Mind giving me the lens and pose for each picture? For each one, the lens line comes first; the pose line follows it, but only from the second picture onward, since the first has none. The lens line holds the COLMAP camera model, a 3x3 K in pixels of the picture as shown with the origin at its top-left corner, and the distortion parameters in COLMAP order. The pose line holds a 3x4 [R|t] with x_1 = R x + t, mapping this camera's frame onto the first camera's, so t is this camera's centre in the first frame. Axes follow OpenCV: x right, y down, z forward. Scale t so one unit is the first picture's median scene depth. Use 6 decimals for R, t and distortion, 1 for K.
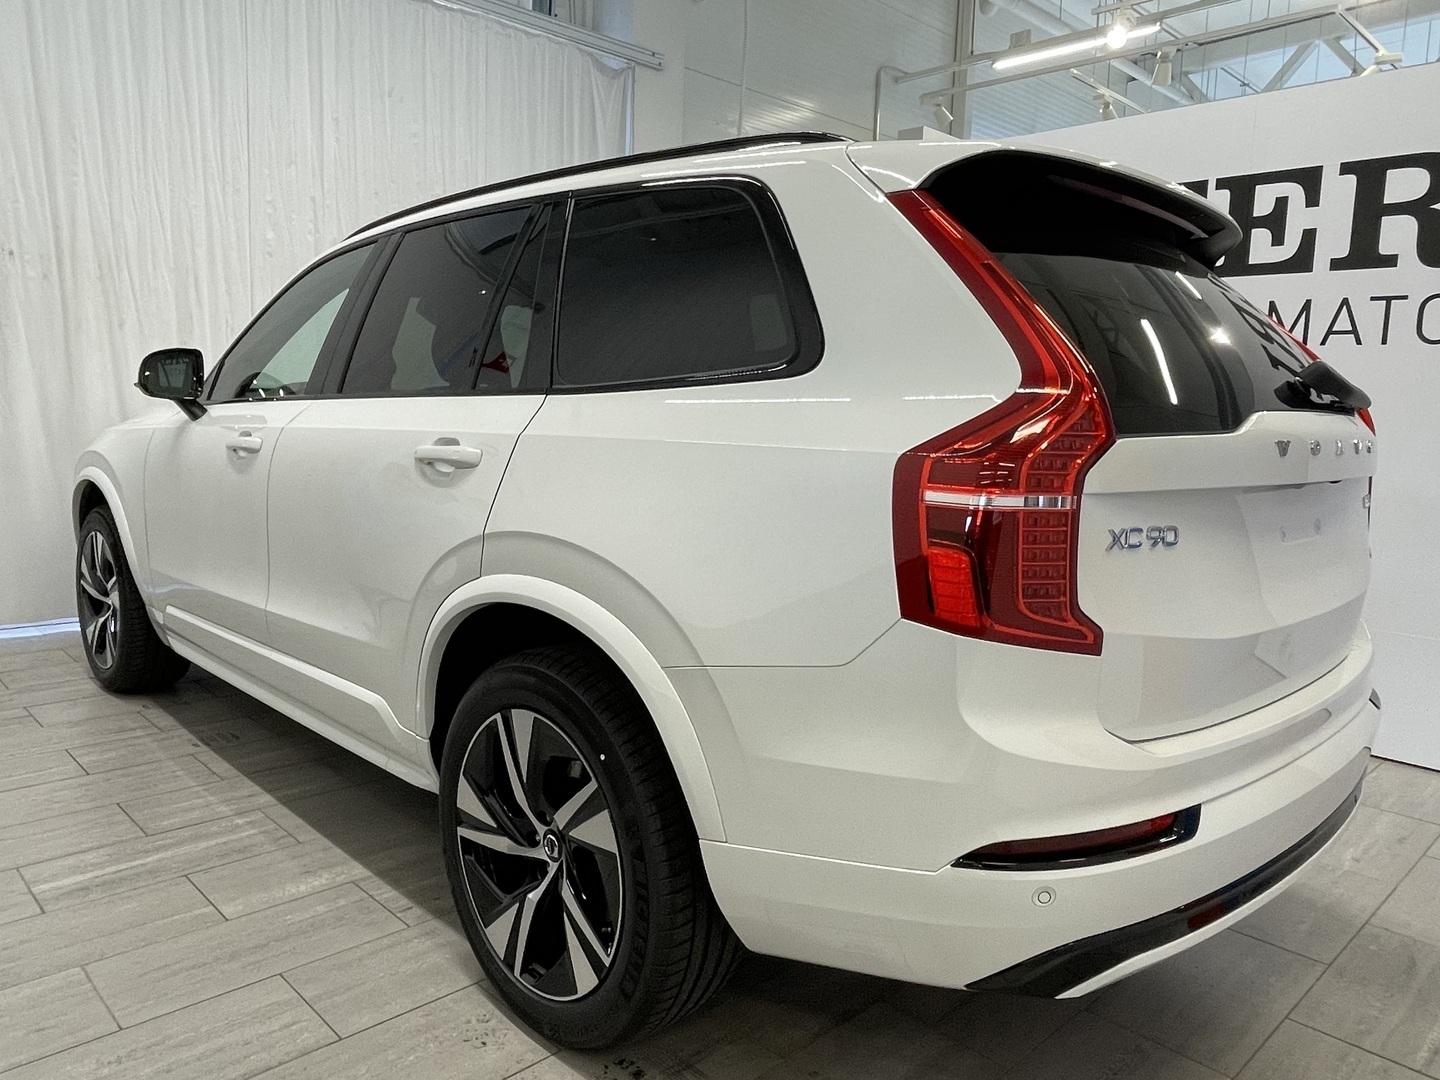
lens RADIAL K [[1026.3, 0, 720.0], [0, 1026.3, 540.0], [0, 0, 1]] dist [-0.002637, 0.000259]
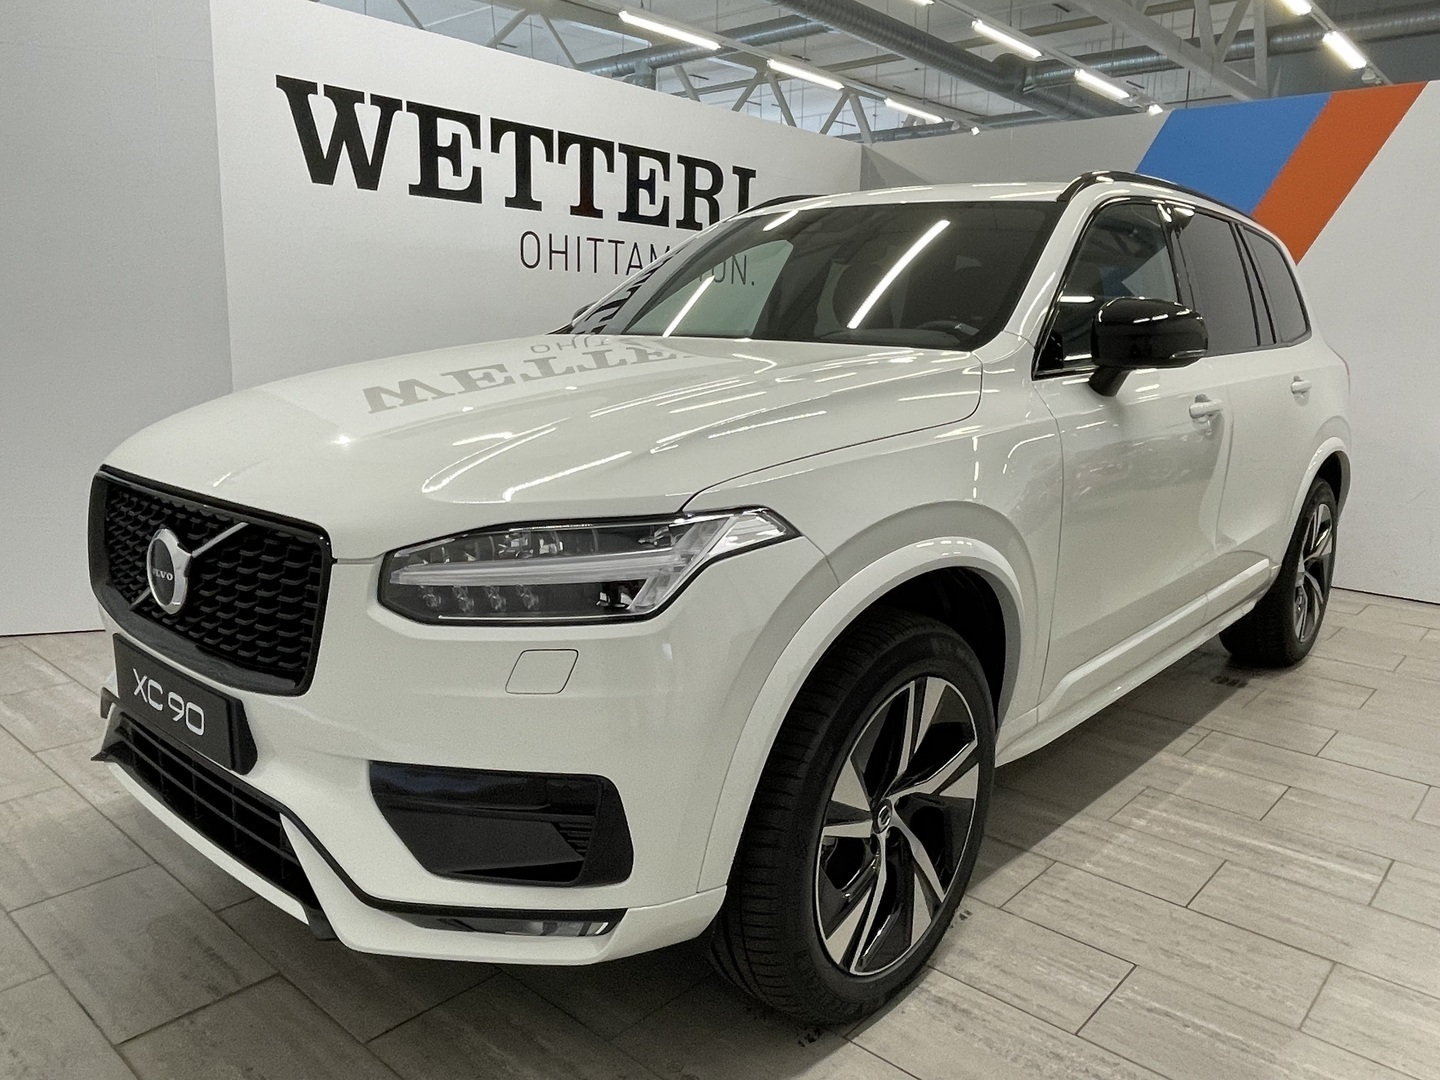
lens RADIAL K [[1026.6, 0, 720.0], [0, 1026.6, 540.0], [0, 0, 1]] dist [0.036558, -0.069664]
pose [[-0.060831, -0.228290, 0.971691, -0.980425], [0.105029, 0.966626, 0.233675, -0.169314], [-0.992607, 0.116271, -0.034824, 1.055092]]
